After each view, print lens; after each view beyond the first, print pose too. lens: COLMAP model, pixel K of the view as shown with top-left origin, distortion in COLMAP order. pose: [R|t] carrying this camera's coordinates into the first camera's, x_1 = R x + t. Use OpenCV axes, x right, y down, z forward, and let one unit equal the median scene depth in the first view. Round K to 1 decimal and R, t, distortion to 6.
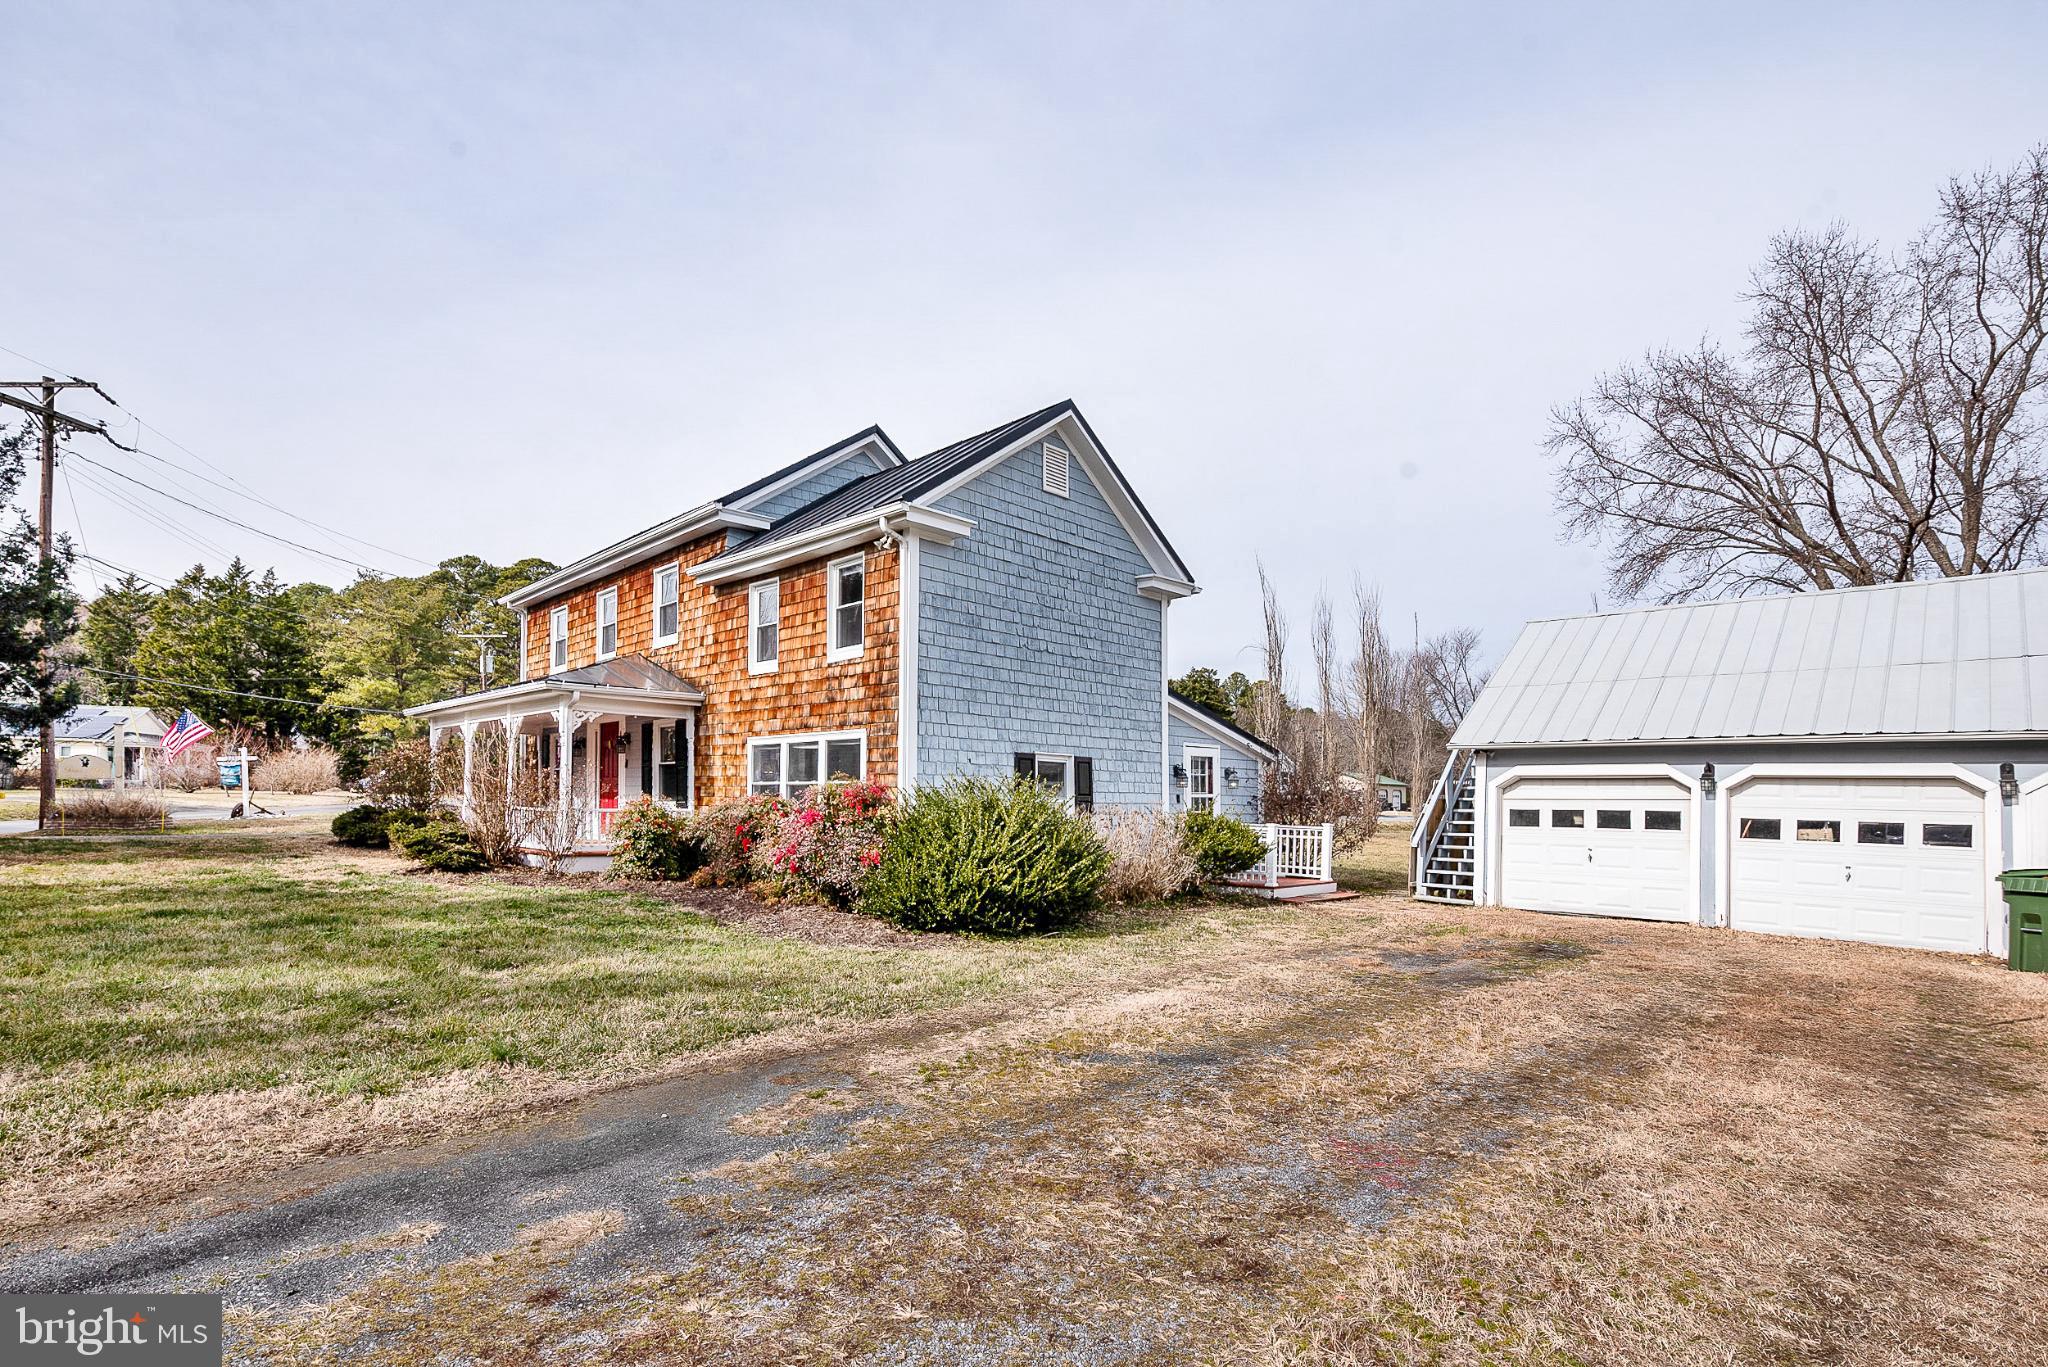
lens RADIAL K [[970.2, 0, 1029.4], [0, 970.2, 759.8], [0, 0, 1]] dist [-0.012975, 0.000184]
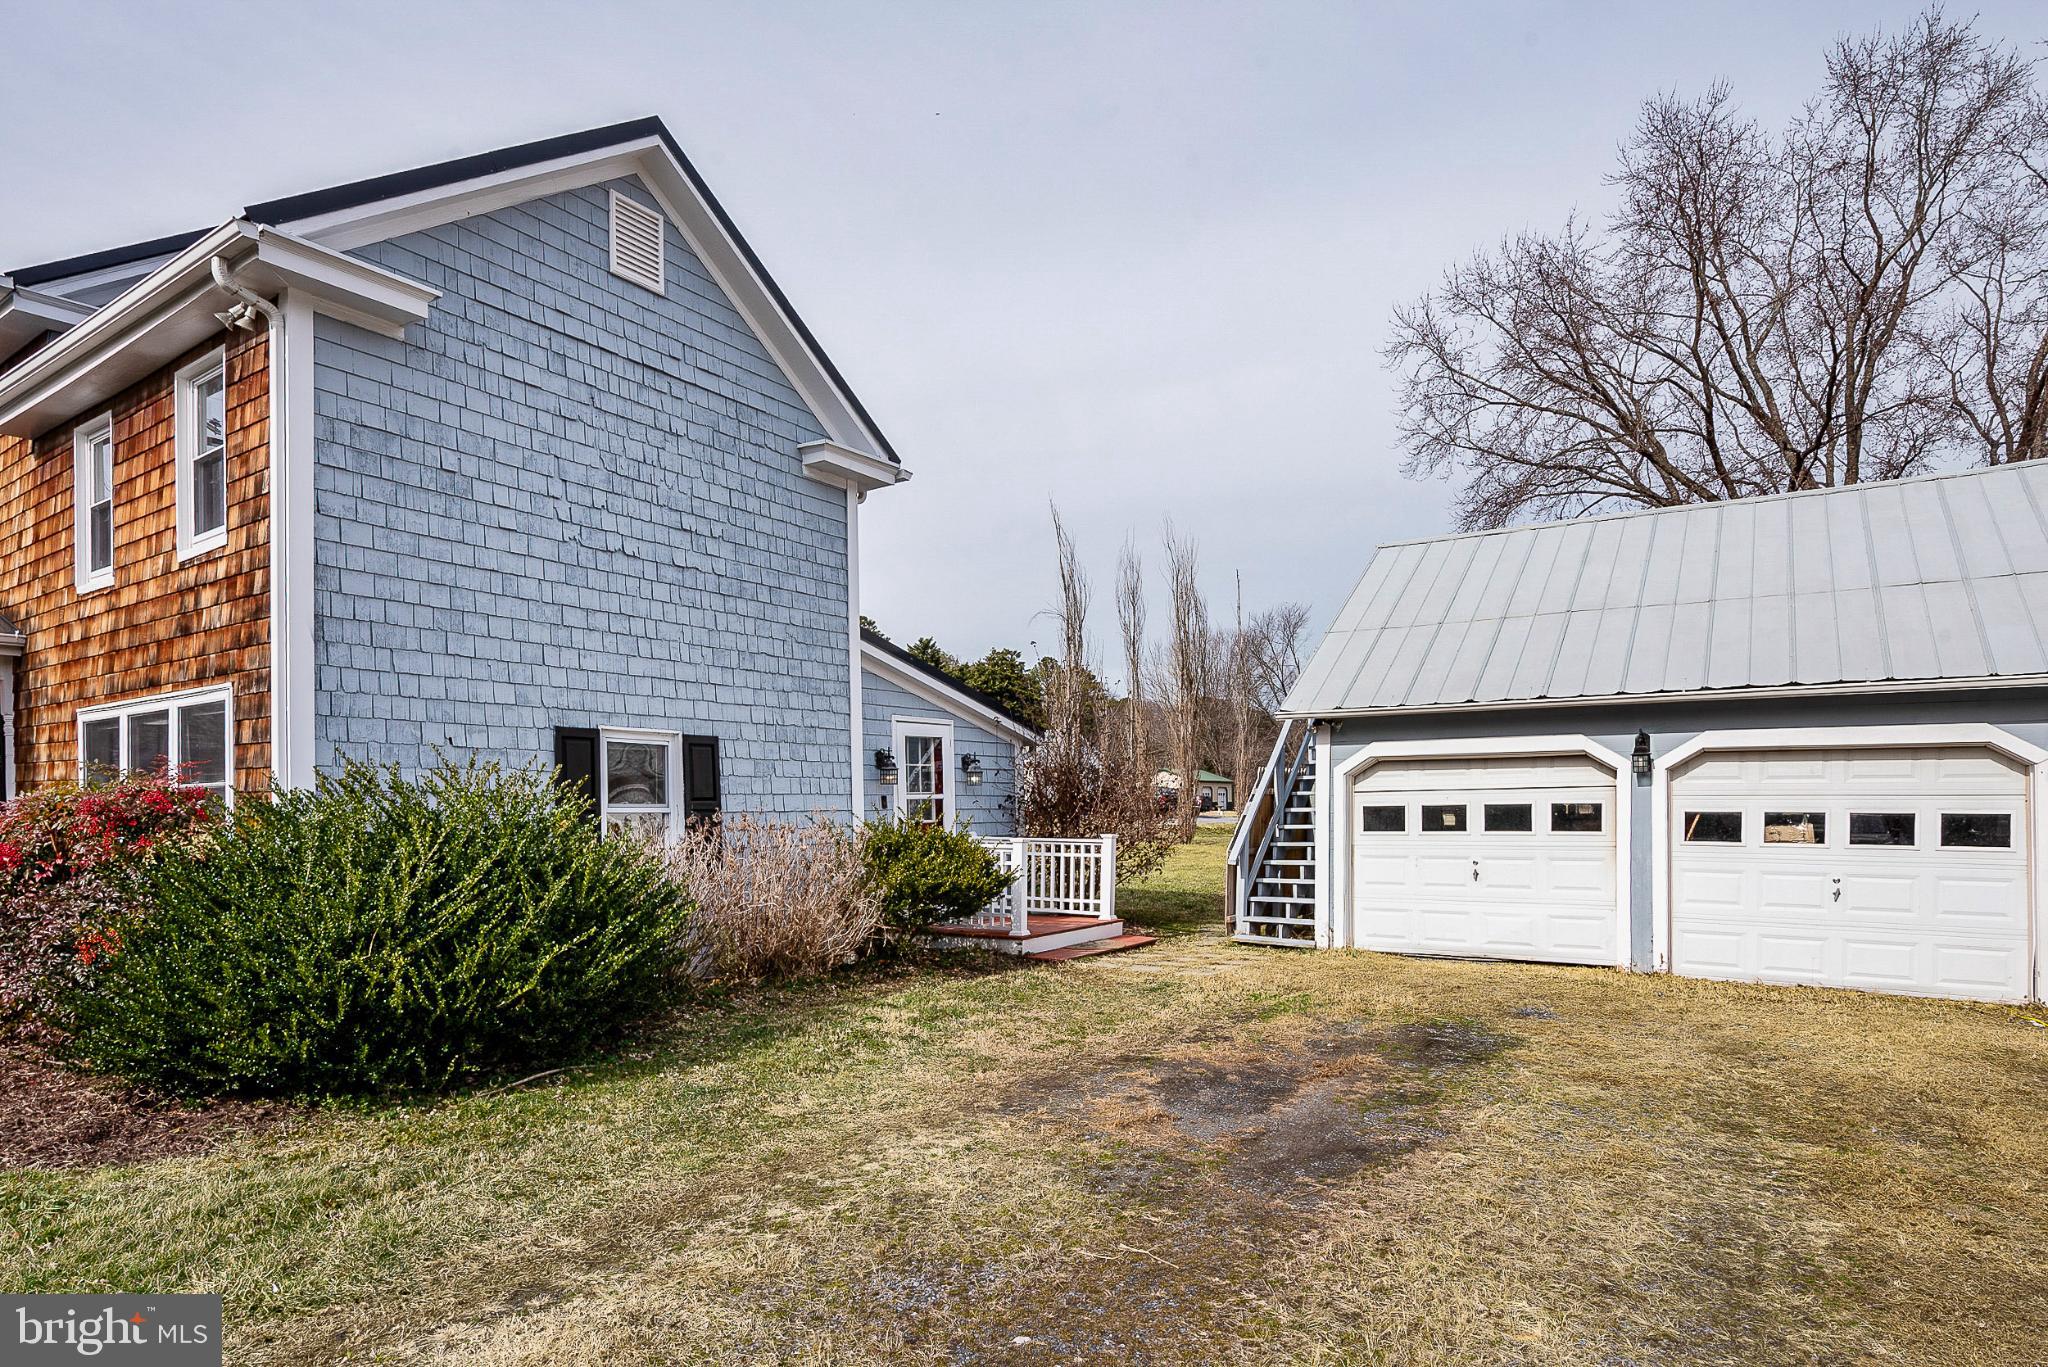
lens RADIAL K [[1099.4, 0, 1027.7], [0, 1099.4, 784.8], [0, 0, 1]] dist [-0.008526, -0.000263]
pose [[0.982585, -0.019913, 0.184746, 0.126718], [0.015748, 0.999588, 0.023980, 0.014144], [-0.185147, -0.020653, 0.982494, 0.296484]]
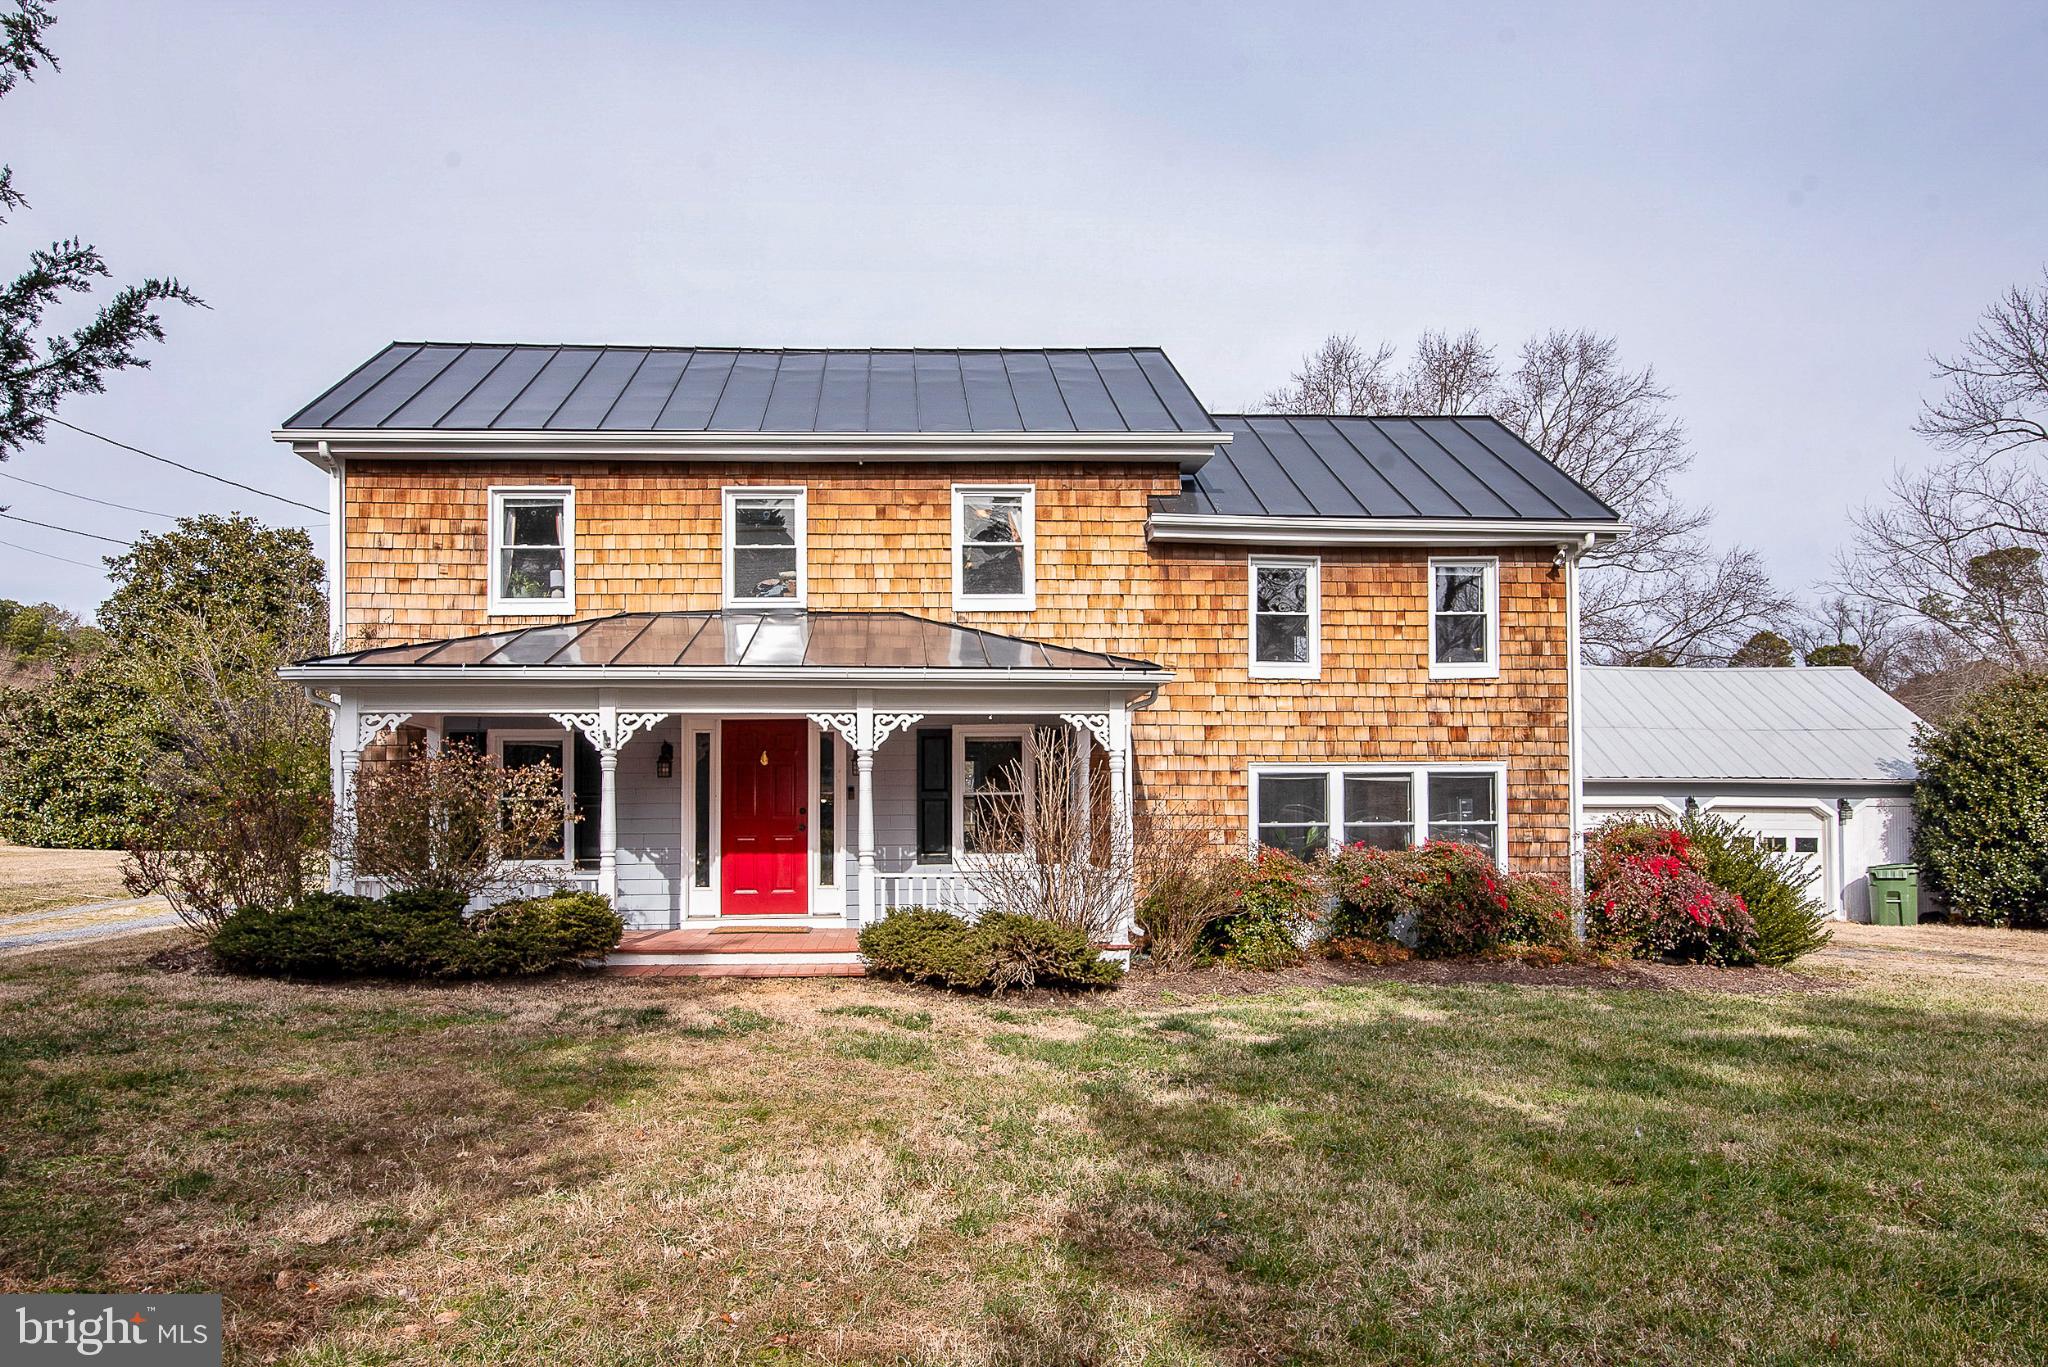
lens RADIAL K [[1251.5, 0, 1115.4], [0, 1251.5, 807.6], [0, 0, 1]] dist [-0.000973, -0.000610]
pose [[0.666041, -0.008857, 0.745862, -1.094137], [-0.018334, 0.999433, 0.028240, -0.013991], [-0.745689, -0.032484, 0.665501, 0.447048]]
